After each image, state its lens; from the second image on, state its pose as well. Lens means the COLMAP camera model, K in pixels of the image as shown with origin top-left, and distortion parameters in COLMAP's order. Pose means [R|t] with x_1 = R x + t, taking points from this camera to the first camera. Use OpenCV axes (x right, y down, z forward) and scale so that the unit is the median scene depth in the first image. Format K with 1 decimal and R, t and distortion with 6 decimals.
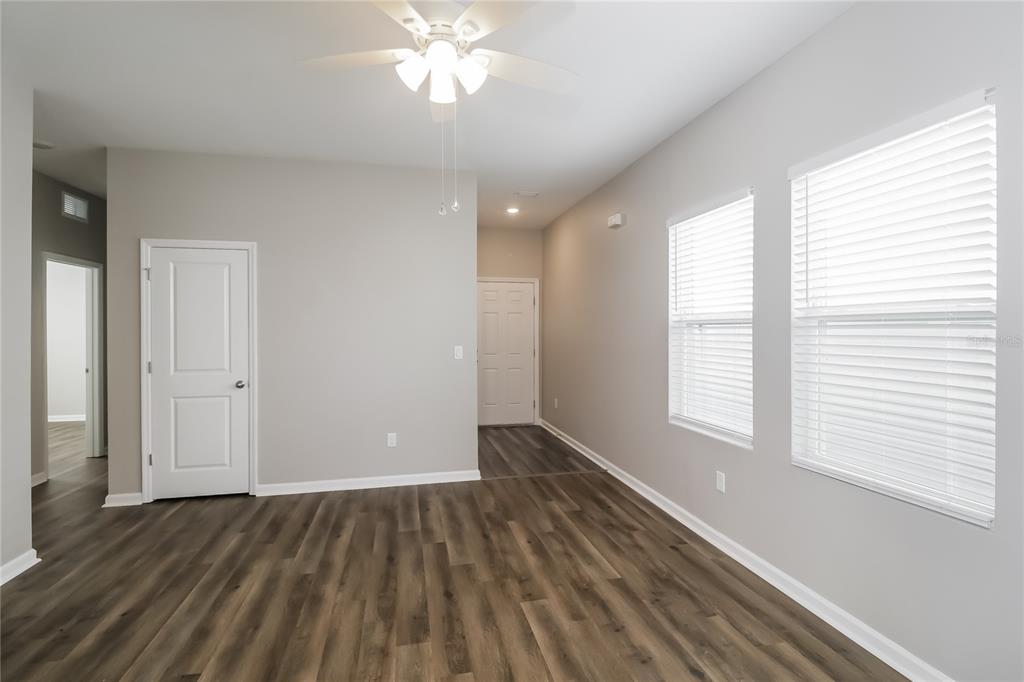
lens RADIAL K [[499.5, 0, 507.1], [0, 499.5, 333.3], [0, 0, 1]] dist [-0.000234, -0.000040]
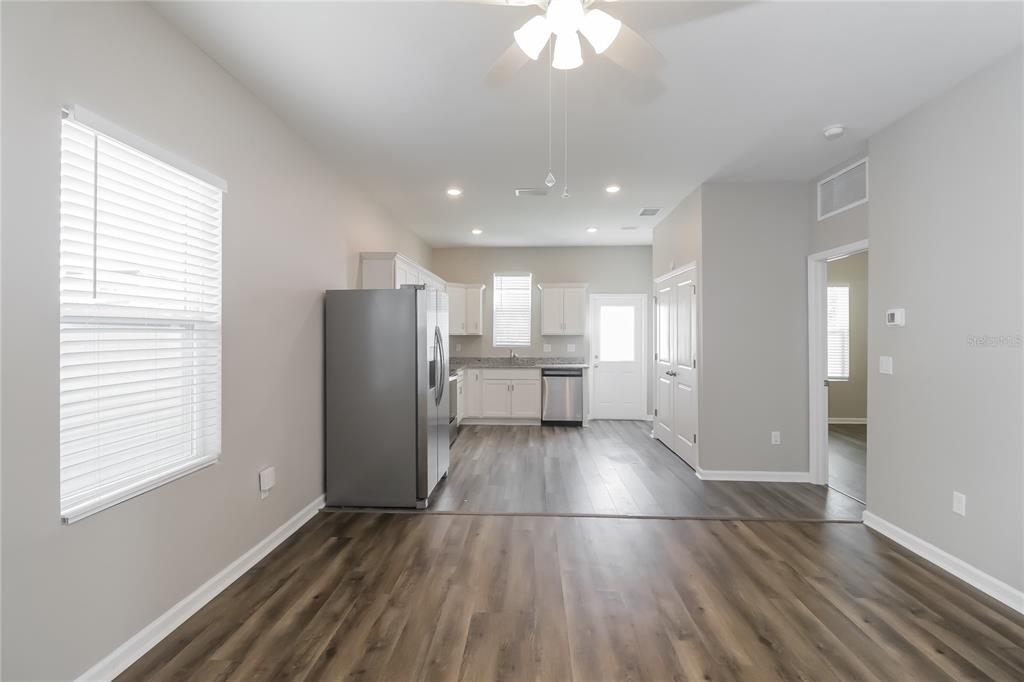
lens RADIAL K [[499.5, 0, 507.1], [0, 499.5, 333.3], [0, 0, 1]] dist [-0.000234, -0.000040]
pose [[-0.967907, 0.001932, 0.251303, -0.242887], [0.002635, 0.999994, 0.002459, -0.008122], [-0.251296, 0.003043, -0.967905, 1.822785]]
